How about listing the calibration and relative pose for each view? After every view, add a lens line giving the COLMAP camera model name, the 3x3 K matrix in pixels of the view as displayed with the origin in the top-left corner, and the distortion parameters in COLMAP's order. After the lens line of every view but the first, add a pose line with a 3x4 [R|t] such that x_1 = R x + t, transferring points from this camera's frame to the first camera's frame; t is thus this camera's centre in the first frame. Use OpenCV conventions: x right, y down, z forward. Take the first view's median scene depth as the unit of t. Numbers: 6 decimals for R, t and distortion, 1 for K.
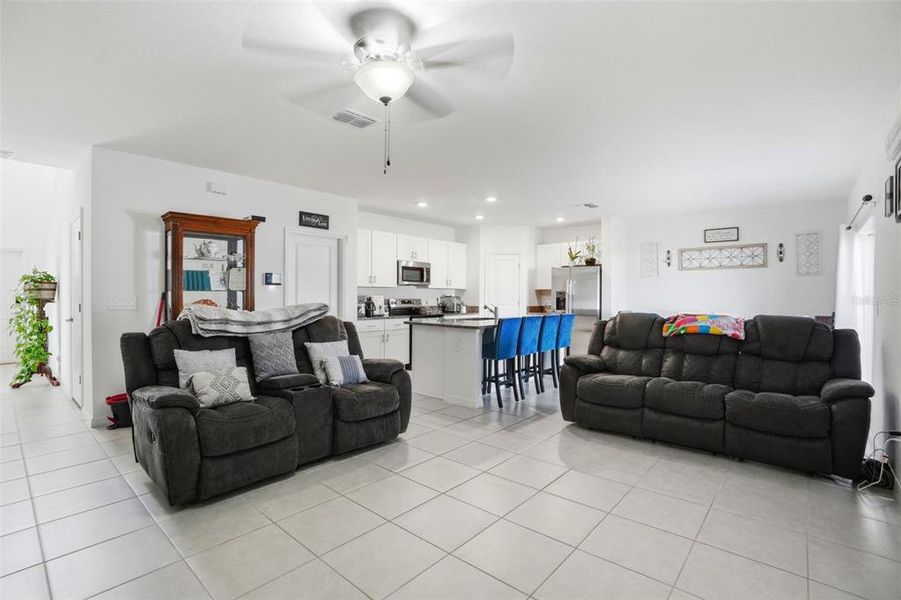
lens RADIAL K [[417.2, 0, 447.6], [0, 417.2, 303.8], [0, 0, 1]] dist [-0.069642, 0.027207]
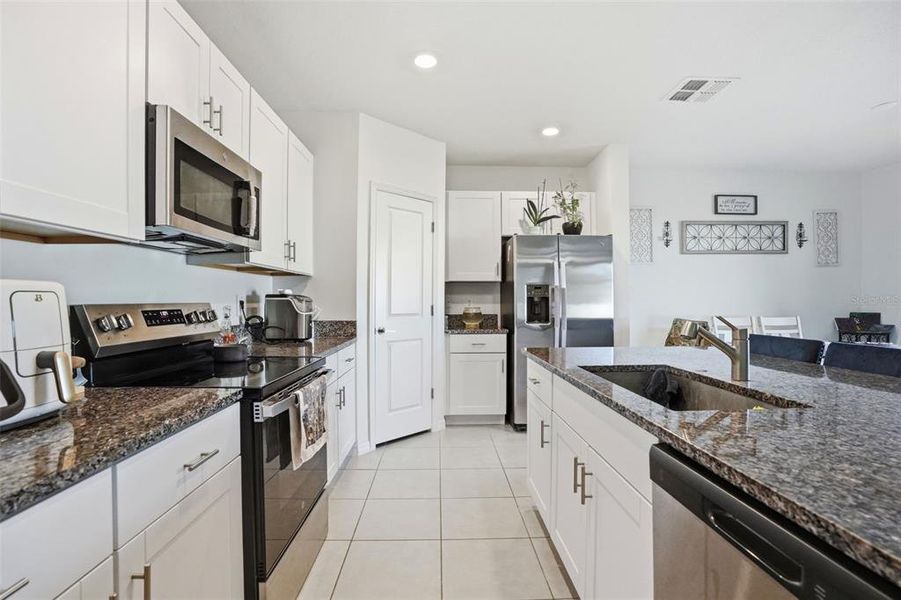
lens RADIAL K [[426.6, 0, 451.8], [0, 426.6, 292.0], [0, 0, 1]] dist [-0.069809, 0.028656]
pose [[0.727245, 0.006254, 0.686349, -0.153878], [0.017379, 0.999470, -0.027521, -0.009888], [-0.686158, 0.031943, 0.726751, 0.787731]]
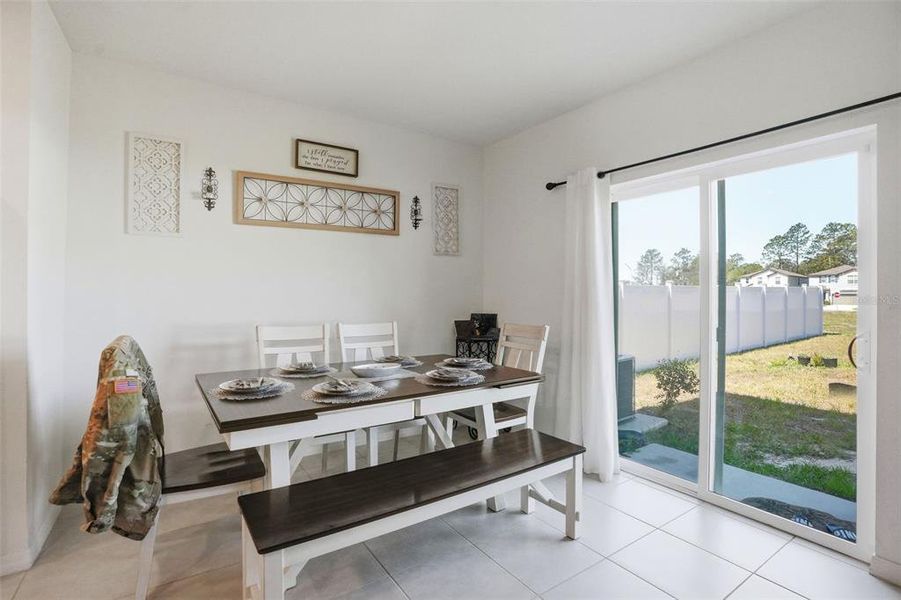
lens RADIAL K [[432.5, 0, 450.5], [0, 432.5, 300.0], [0, 0, 1]] dist [-0.068987, 0.030049]
pose [[0.254714, -0.014466, 0.966908, 0.219543], [0.012624, 0.999853, 0.011633, -0.008924], [-0.966934, 0.009243, 0.254859, 0.705027]]
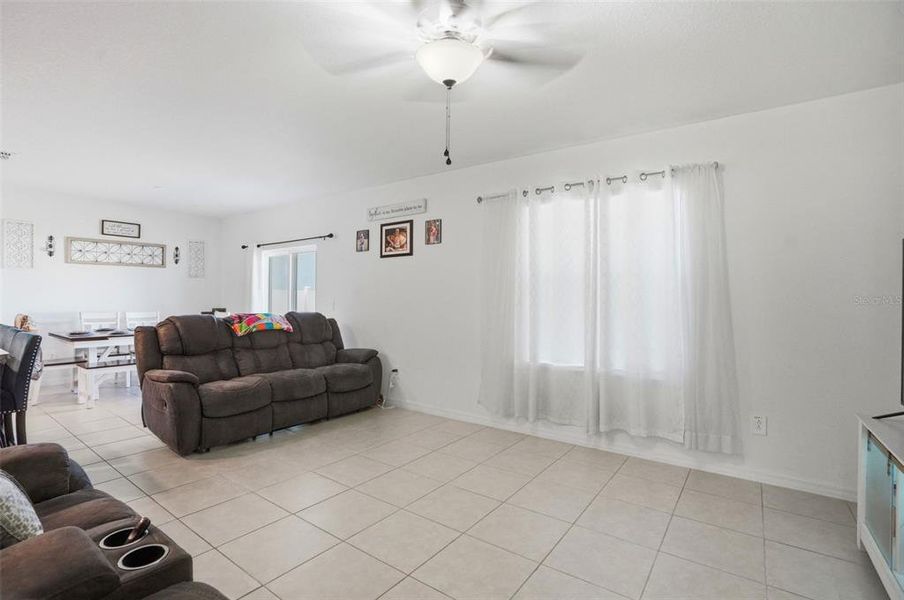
lens RADIAL K [[428.1, 0, 446.7], [0, 428.1, 295.9], [0, 0, 1]] dist [-0.061821, 0.025593]
pose [[-0.081248, 0.001686, 0.996692, -0.320335], [0.009329, 0.999956, -0.000931, -0.008647], [-0.996650, 0.009222, -0.081261, 0.321060]]
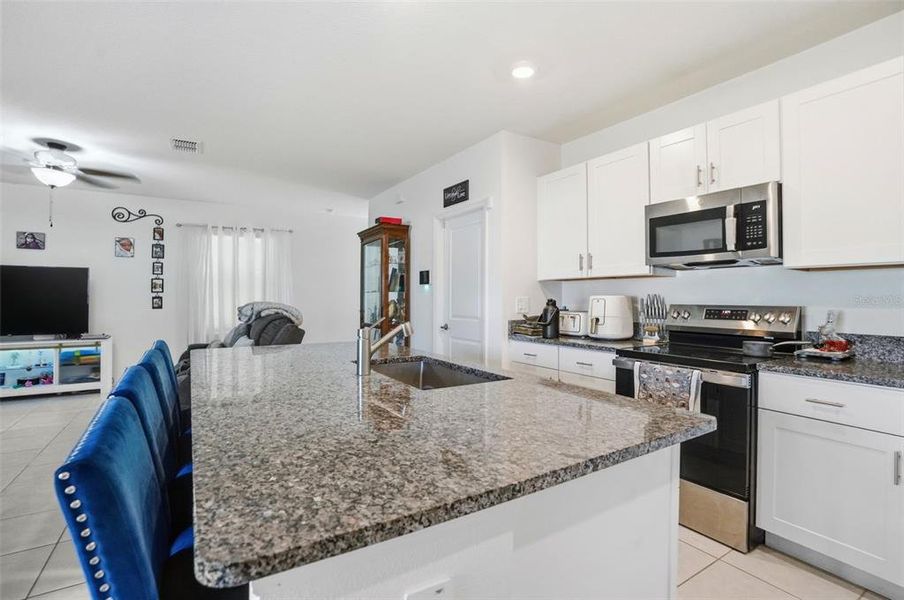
lens RADIAL K [[428.0, 0, 453.3], [0, 428.0, 292.0], [0, 0, 1]] dist [-0.069809, 0.028656]
pose [[-0.281810, -0.017838, -0.959304, 0.322122], [-0.023609, 0.999653, -0.011653, -0.014574], [0.959180, 0.019365, -0.282134, 0.960709]]
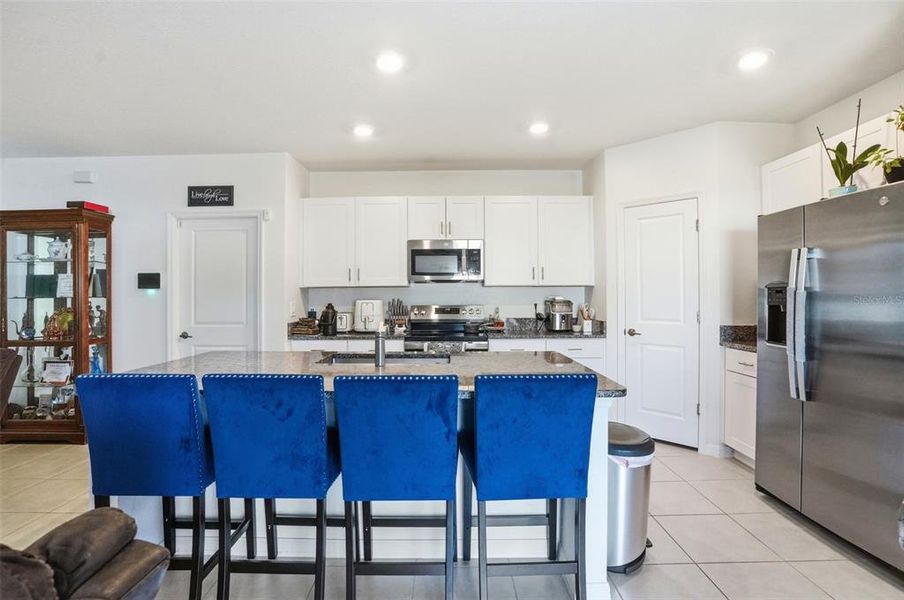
lens RADIAL K [[428.1, 0, 446.7], [0, 428.1, 295.9], [0, 0, 1]] dist [-0.061821, 0.025593]
pose [[0.655867, -0.007170, -0.754842, 0.384074], [-0.006668, 0.999861, -0.015290, -0.017436], [0.754847, 0.015062, 0.655728, 0.661524]]
